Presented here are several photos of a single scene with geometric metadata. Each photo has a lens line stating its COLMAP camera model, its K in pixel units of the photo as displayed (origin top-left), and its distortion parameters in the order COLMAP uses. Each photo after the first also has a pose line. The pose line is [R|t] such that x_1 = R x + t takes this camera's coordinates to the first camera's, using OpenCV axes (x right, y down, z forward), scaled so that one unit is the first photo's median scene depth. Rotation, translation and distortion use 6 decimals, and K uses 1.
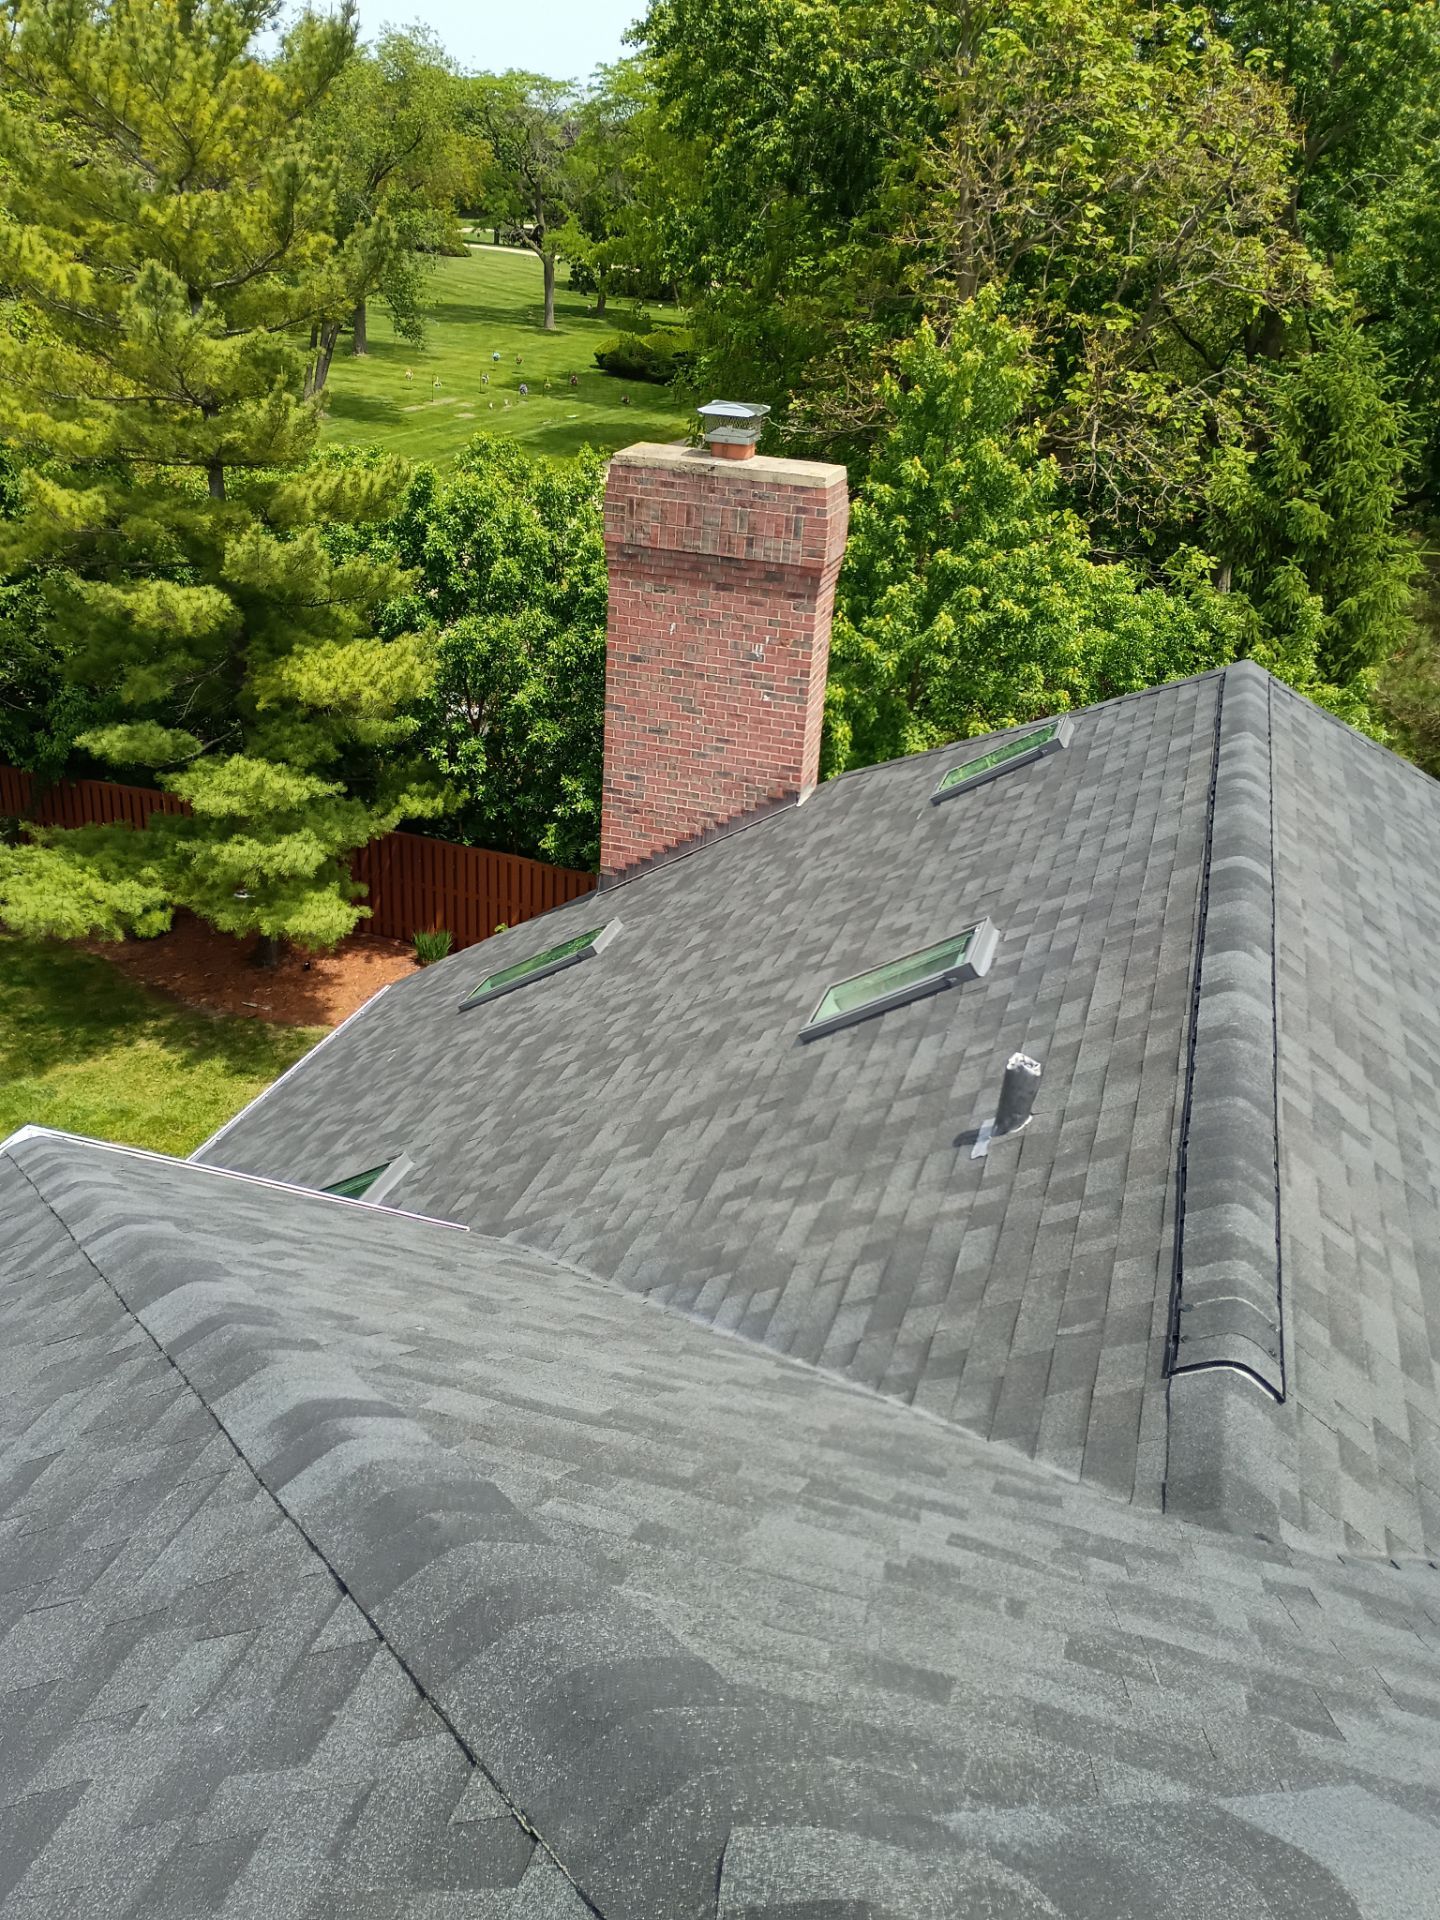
lens RADIAL K [[1647.8, 0, 717.6], [0, 1647.8, 956.4], [0, 0, 1]] dist [0.075313, -0.082016]
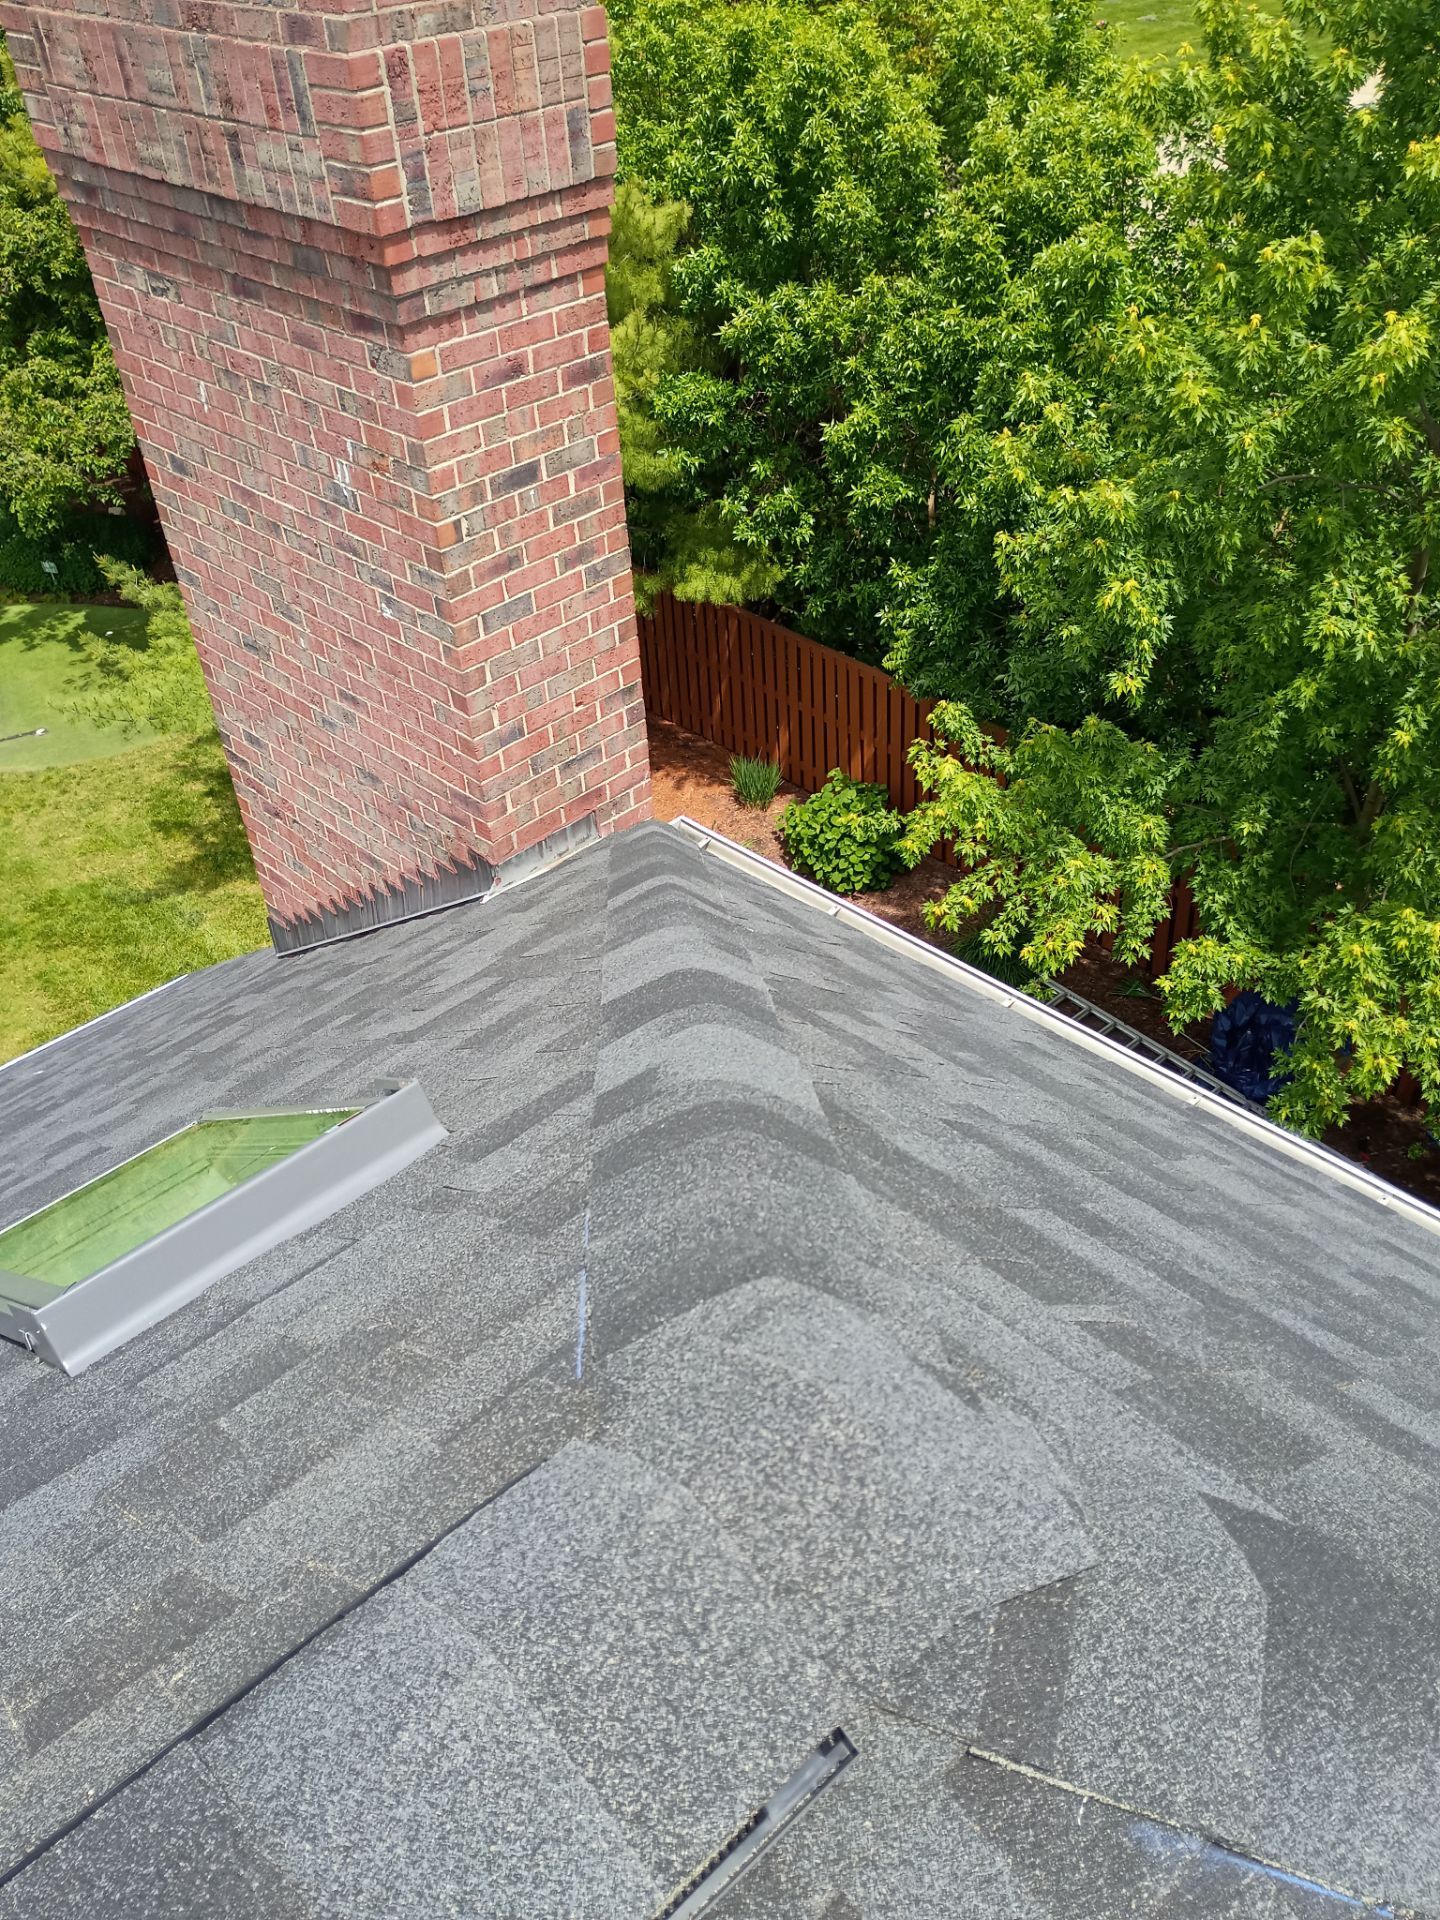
lens RADIAL K [[1617.8, 0, 725.9], [0, 1617.8, 883.7], [0, 0, 1]] dist [0.094749, 0.000070]
pose [[0.853414, 0.193408, -0.484023, 0.220377], [-0.106727, 0.973775, 0.200928, -0.140881], [0.510190, -0.119817, 0.851675, 0.574198]]
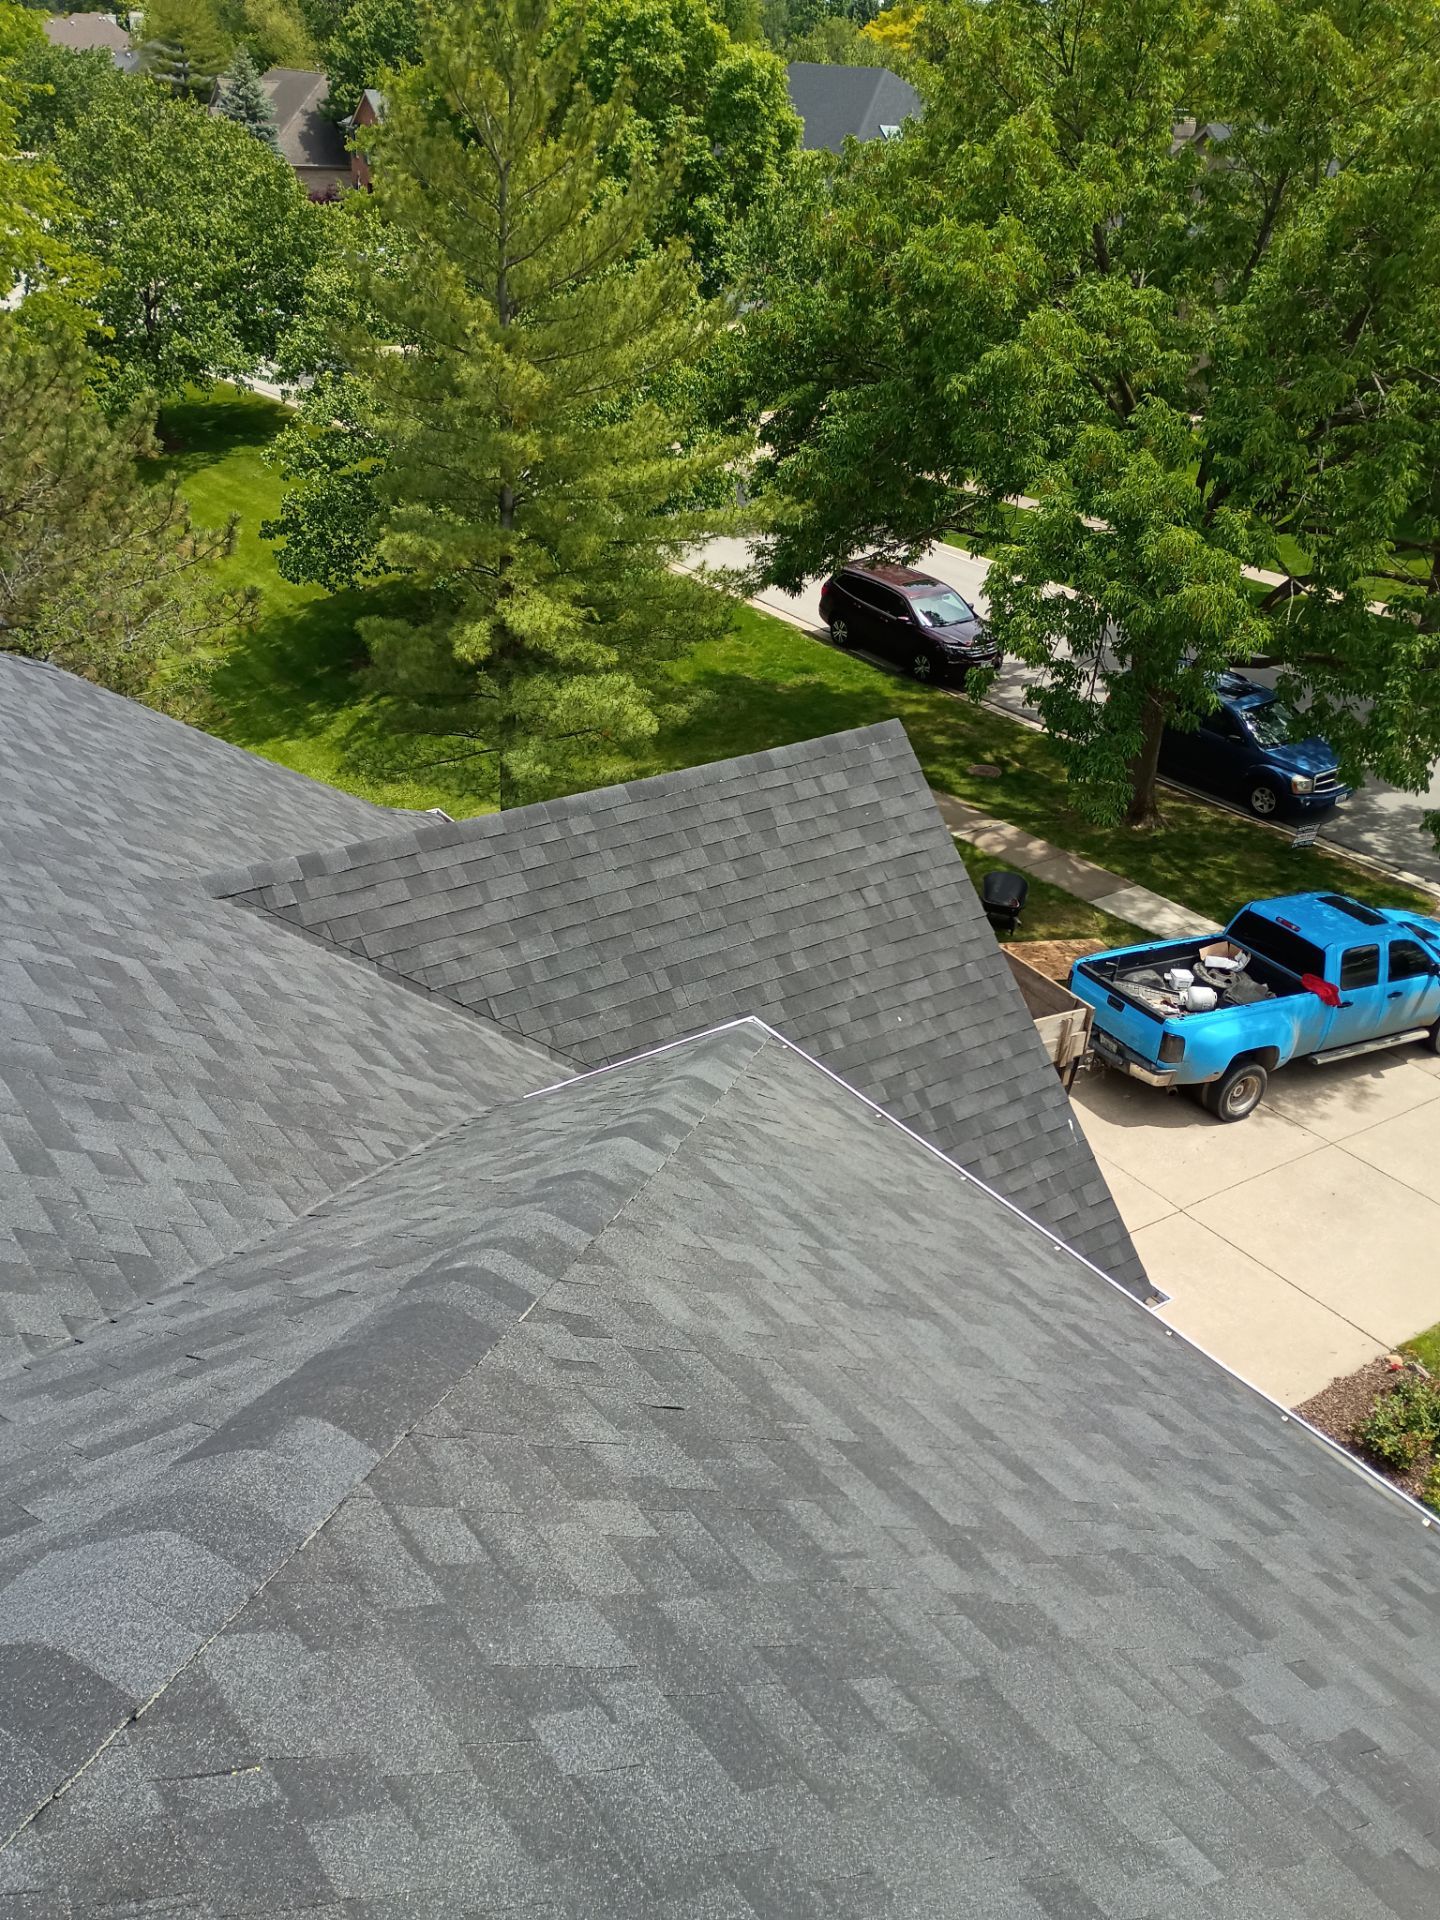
lens RADIAL K [[1647.8, 0, 717.6], [0, 1647.8, 956.4], [0, 0, 1]] dist [0.075313, -0.082016]
pose [[0.617128, -0.412042, 0.670354, 0.014359], [0.337543, 0.908192, 0.247490, 0.006327], [-0.710787, 0.073540, 0.699553, -0.007316]]
